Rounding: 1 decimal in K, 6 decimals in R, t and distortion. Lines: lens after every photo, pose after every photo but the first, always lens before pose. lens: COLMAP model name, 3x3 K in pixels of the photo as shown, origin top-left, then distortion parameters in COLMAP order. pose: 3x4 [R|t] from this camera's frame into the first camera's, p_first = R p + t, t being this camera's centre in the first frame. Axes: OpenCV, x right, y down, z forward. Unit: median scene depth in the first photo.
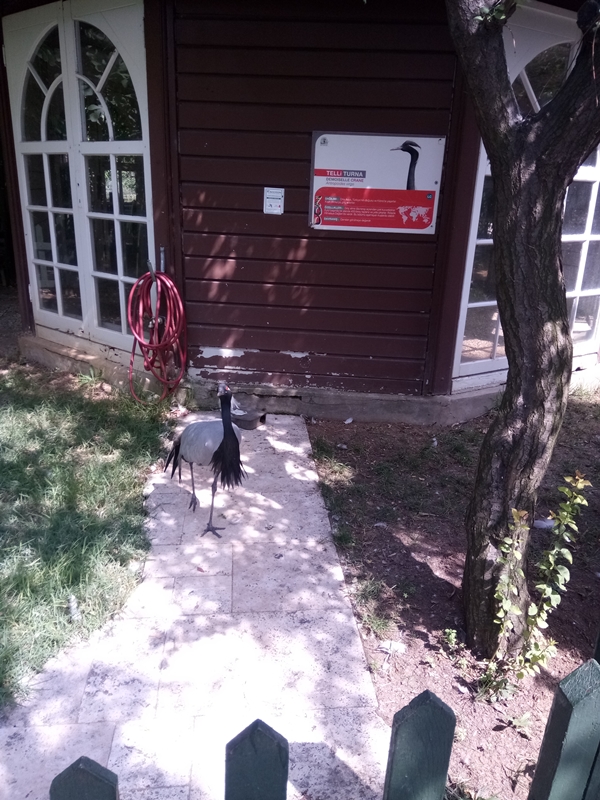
lens RADIAL K [[625.2, 0, 323.7], [0, 625.2, 399.9], [0, 0, 1]] dist [0.110916, -0.191590]
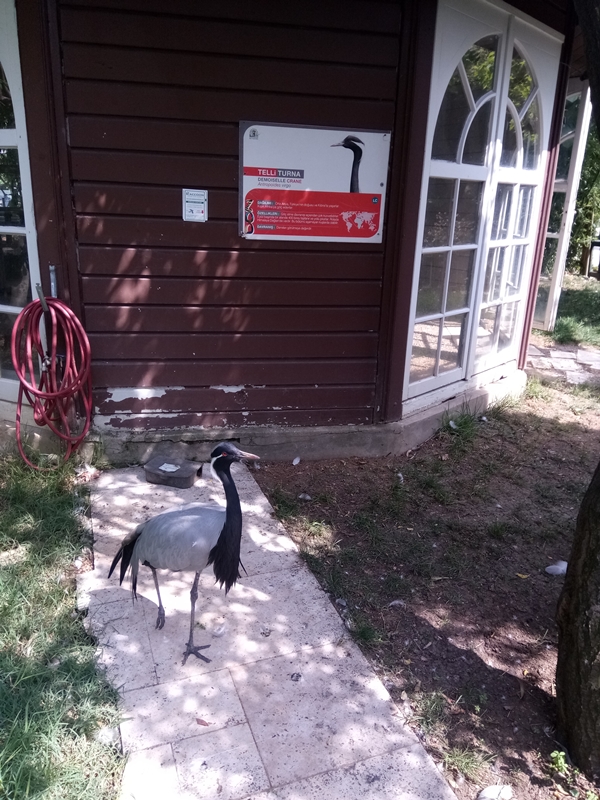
lens RADIAL K [[625.2, 0, 323.7], [0, 625.2, 399.9], [0, 0, 1]] dist [0.110916, -0.191590]
pose [[0.967547, -0.077868, 0.240393, -0.135541], [0.078264, 0.996901, 0.007918, -0.059320], [-0.240265, 0.011153, 0.970643, 0.173394]]
